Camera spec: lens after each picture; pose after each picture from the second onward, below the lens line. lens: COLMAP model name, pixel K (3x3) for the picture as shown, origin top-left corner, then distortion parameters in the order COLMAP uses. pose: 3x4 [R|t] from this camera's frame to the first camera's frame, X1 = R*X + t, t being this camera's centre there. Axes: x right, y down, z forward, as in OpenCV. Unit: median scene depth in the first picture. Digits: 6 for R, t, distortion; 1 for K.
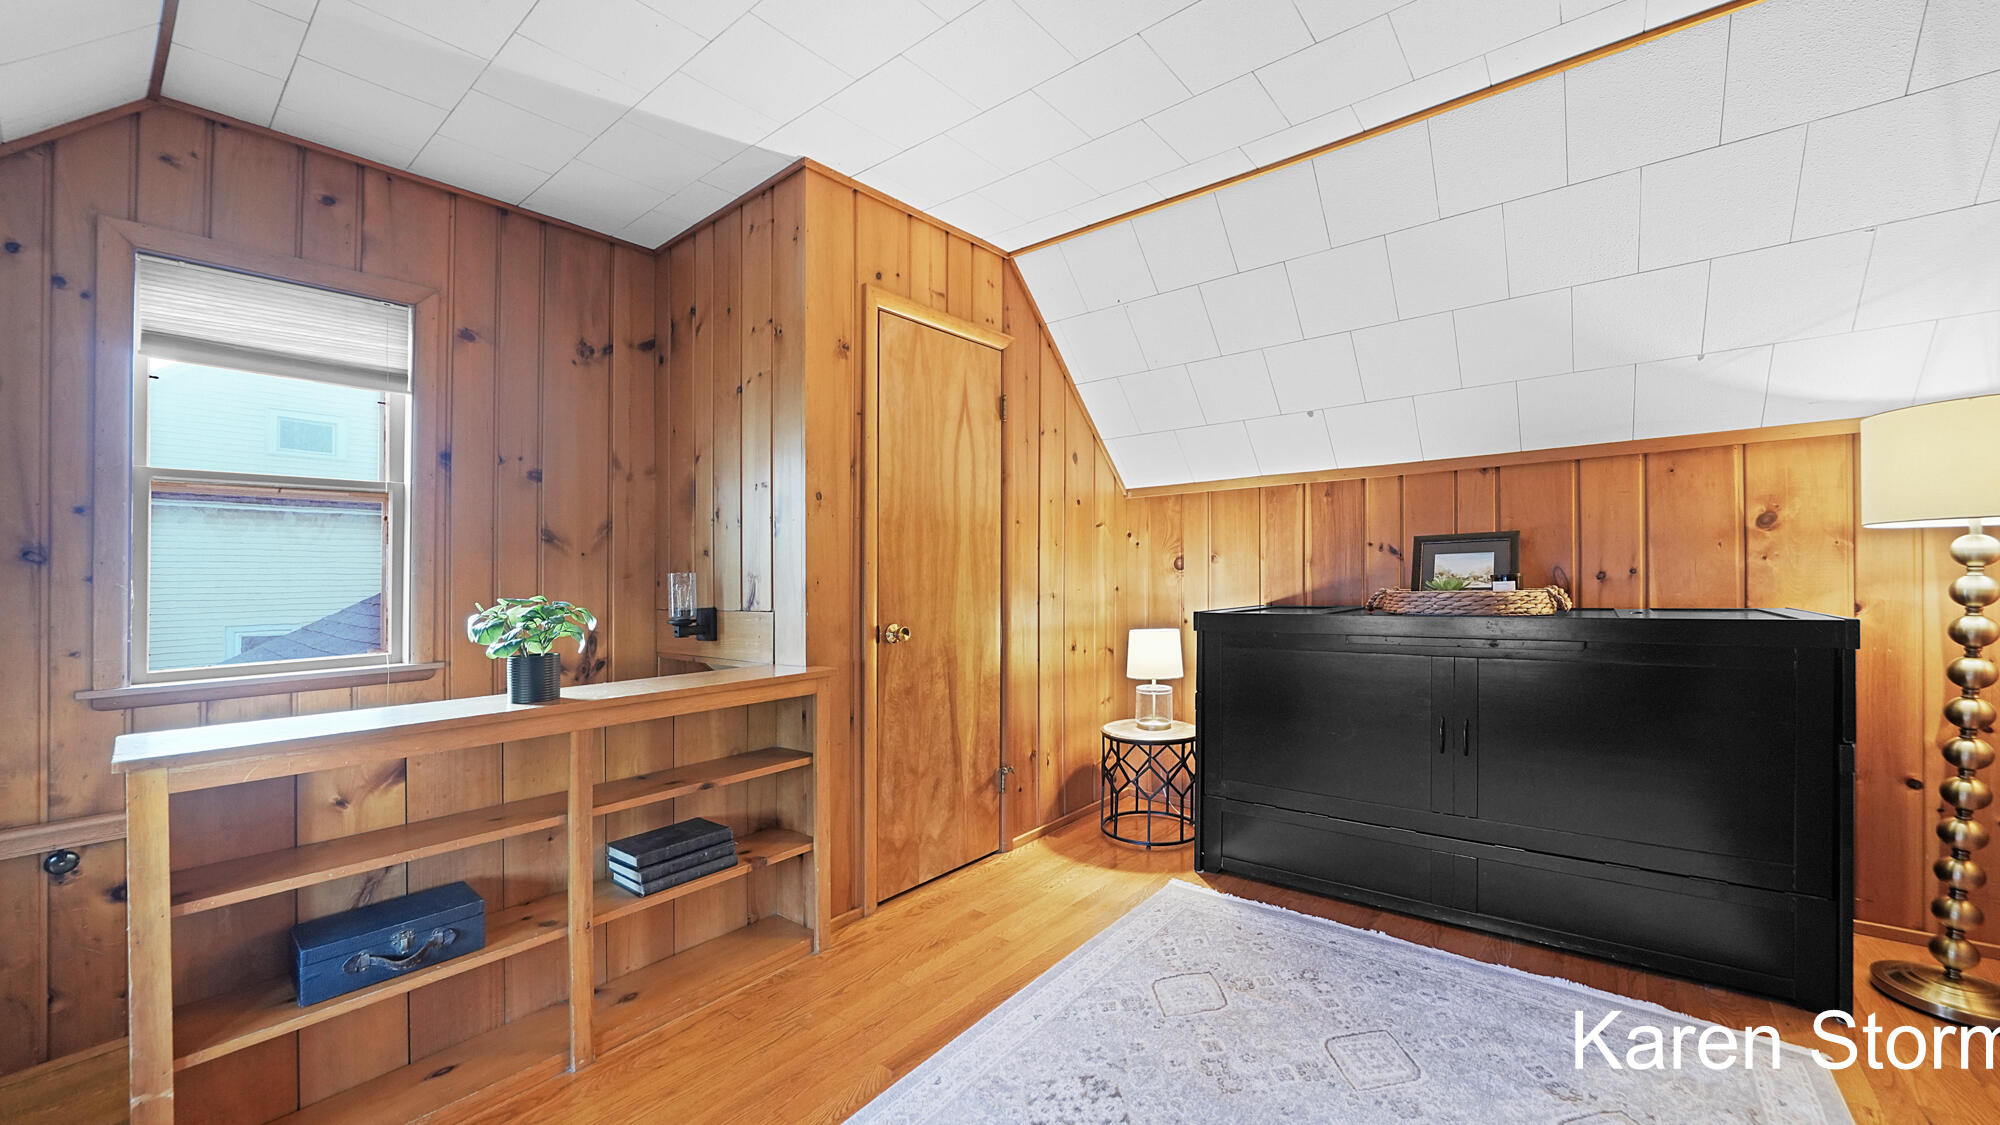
lens RADIAL K [[760.3, 0, 1000.0], [0, 760.3, 562.5], [0, 0, 1]] dist [-0.000533, 0.000100]
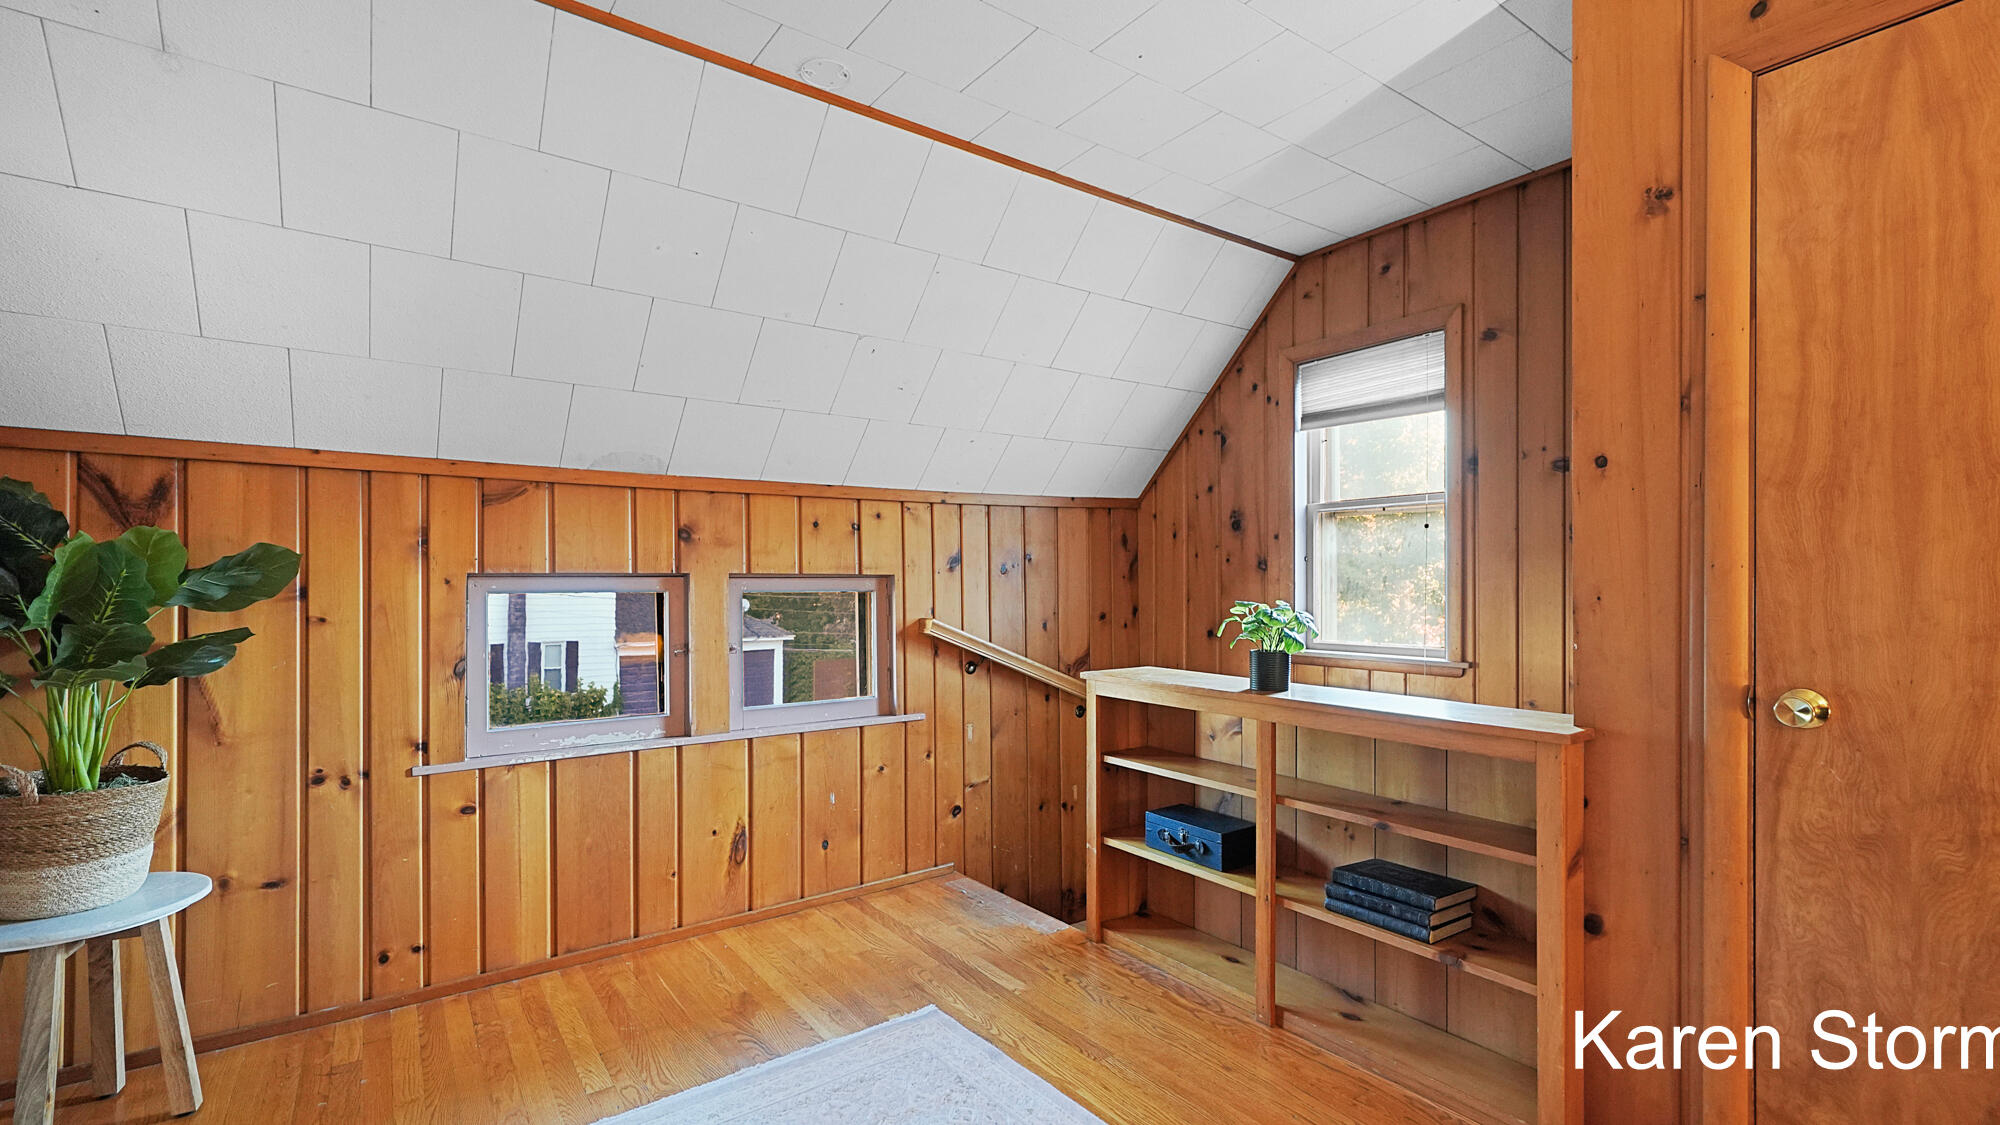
lens RADIAL K [[886.1, 0, 1000.0], [0, 886.1, 562.5], [0, 0, 1]] dist [0.021982, 0.000034]
pose [[-0.241097, -0.004882, -0.970489, 0.621261], [0.017311, 0.999807, -0.009330, -0.005929], [0.970346, -0.019050, -0.240966, 0.715557]]
